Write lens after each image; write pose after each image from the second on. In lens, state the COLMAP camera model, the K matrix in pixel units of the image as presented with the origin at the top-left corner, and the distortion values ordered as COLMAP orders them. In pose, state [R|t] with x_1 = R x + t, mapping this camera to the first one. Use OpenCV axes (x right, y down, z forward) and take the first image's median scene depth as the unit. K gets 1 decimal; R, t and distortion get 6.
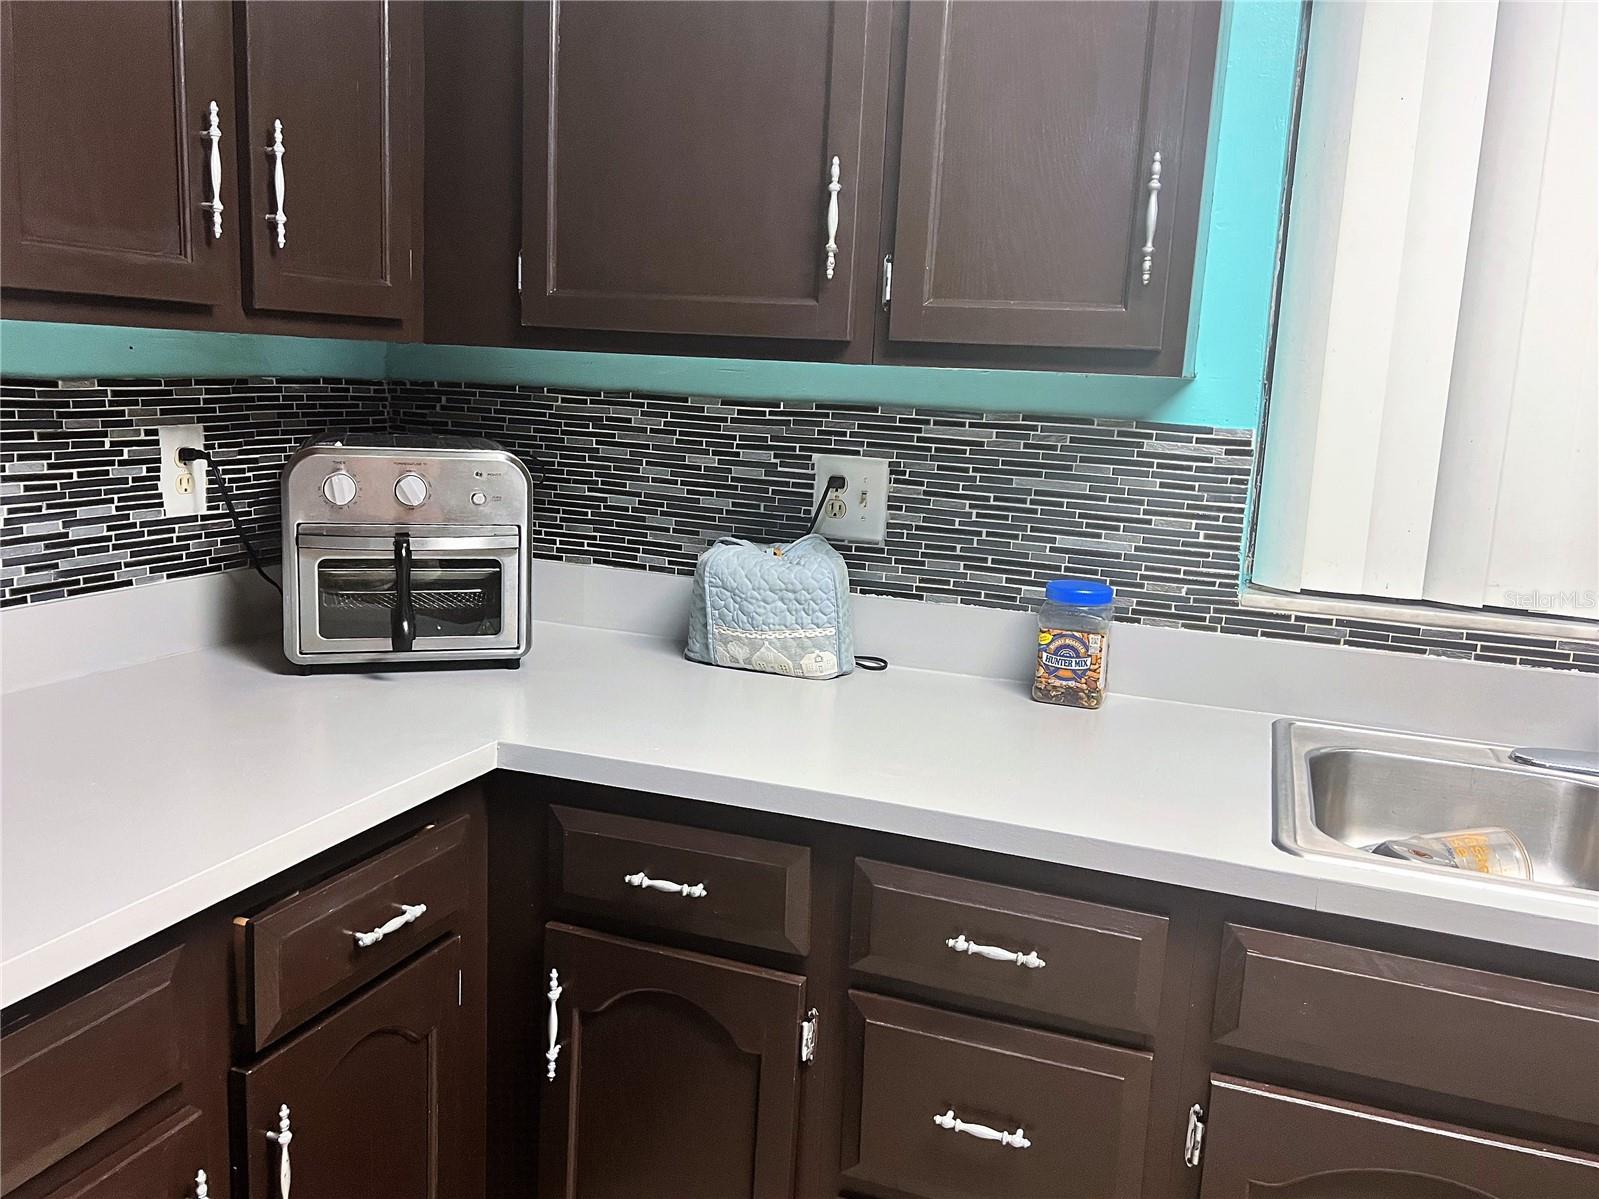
lens RADIAL K [[1296.8, 0, 799.5], [0, 1296.8, 599.5], [0, 0, 1]] dist [0.139826, -0.287214]
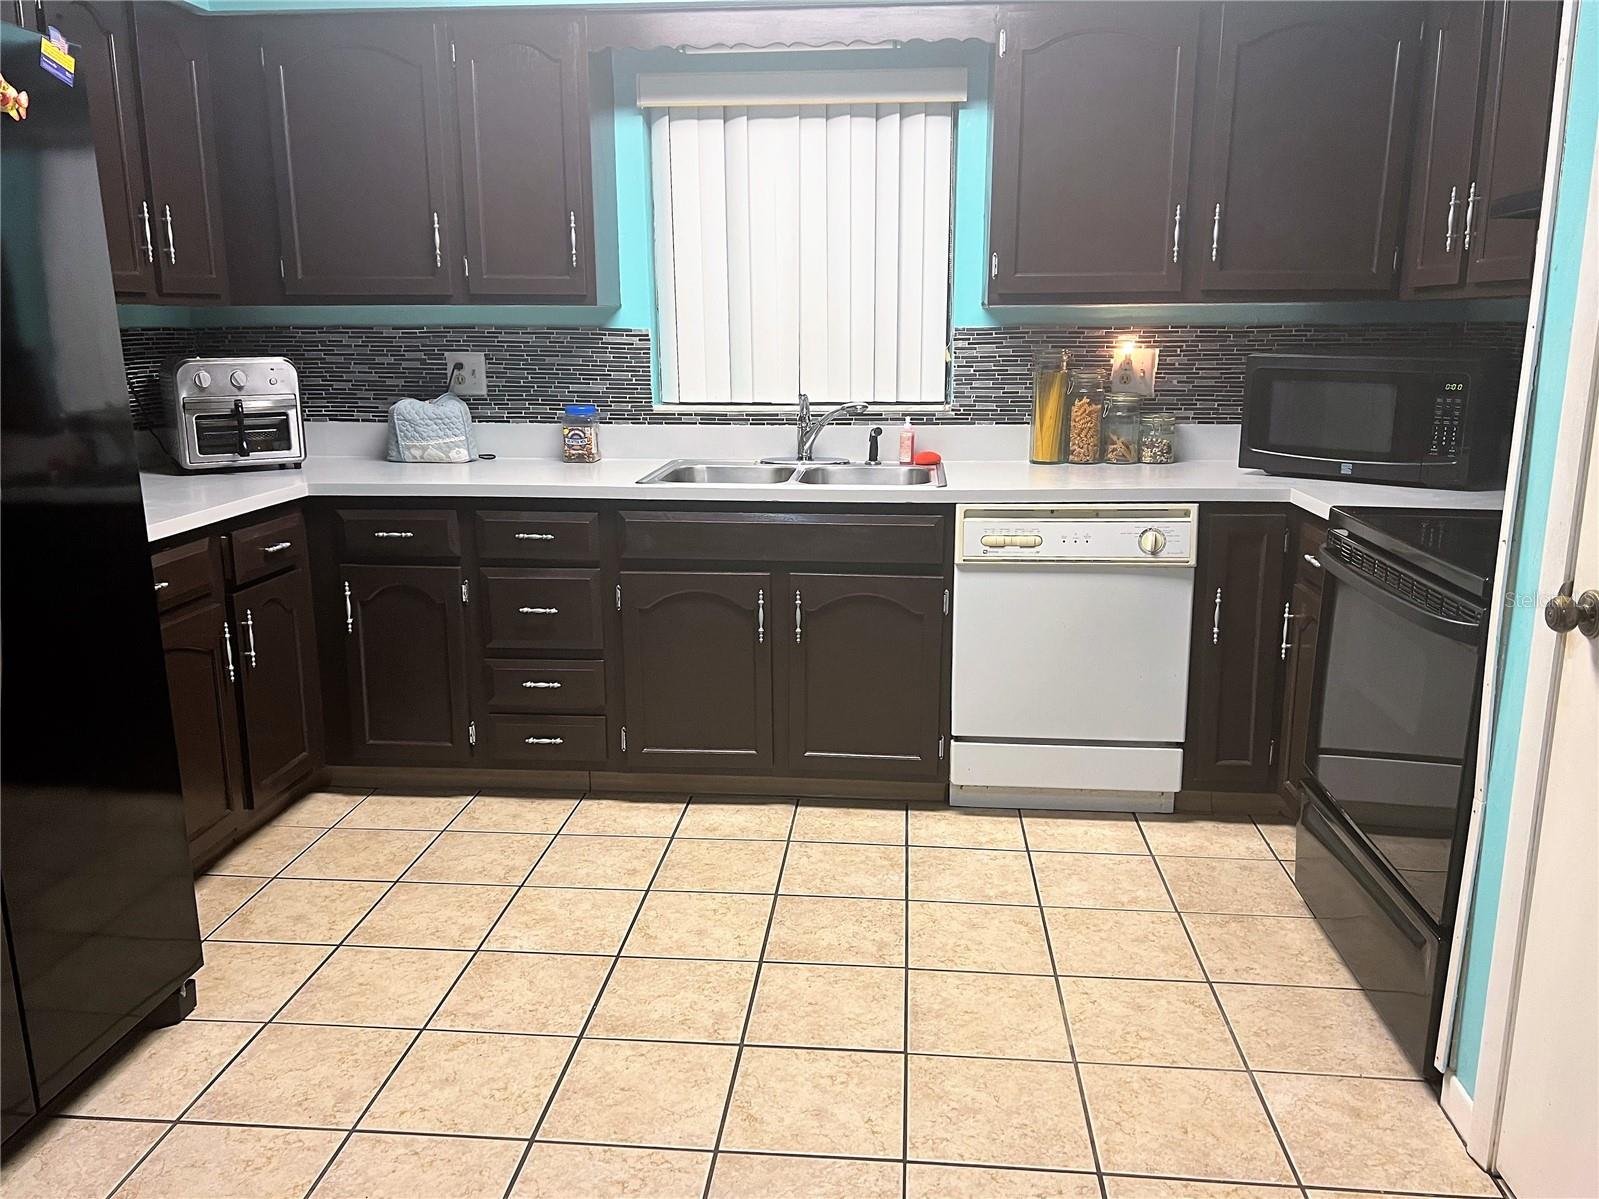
lens RADIAL K [[1296.8, 0, 799.5], [0, 1296.8, 599.5], [0, 0, 1]] dist [0.139826, -0.287214]
pose [[0.967292, -0.101448, 0.232498, 0.032548], [0.091158, 0.994338, 0.054612, 0.216111], [-0.236722, -0.031632, 0.971062, -1.152122]]
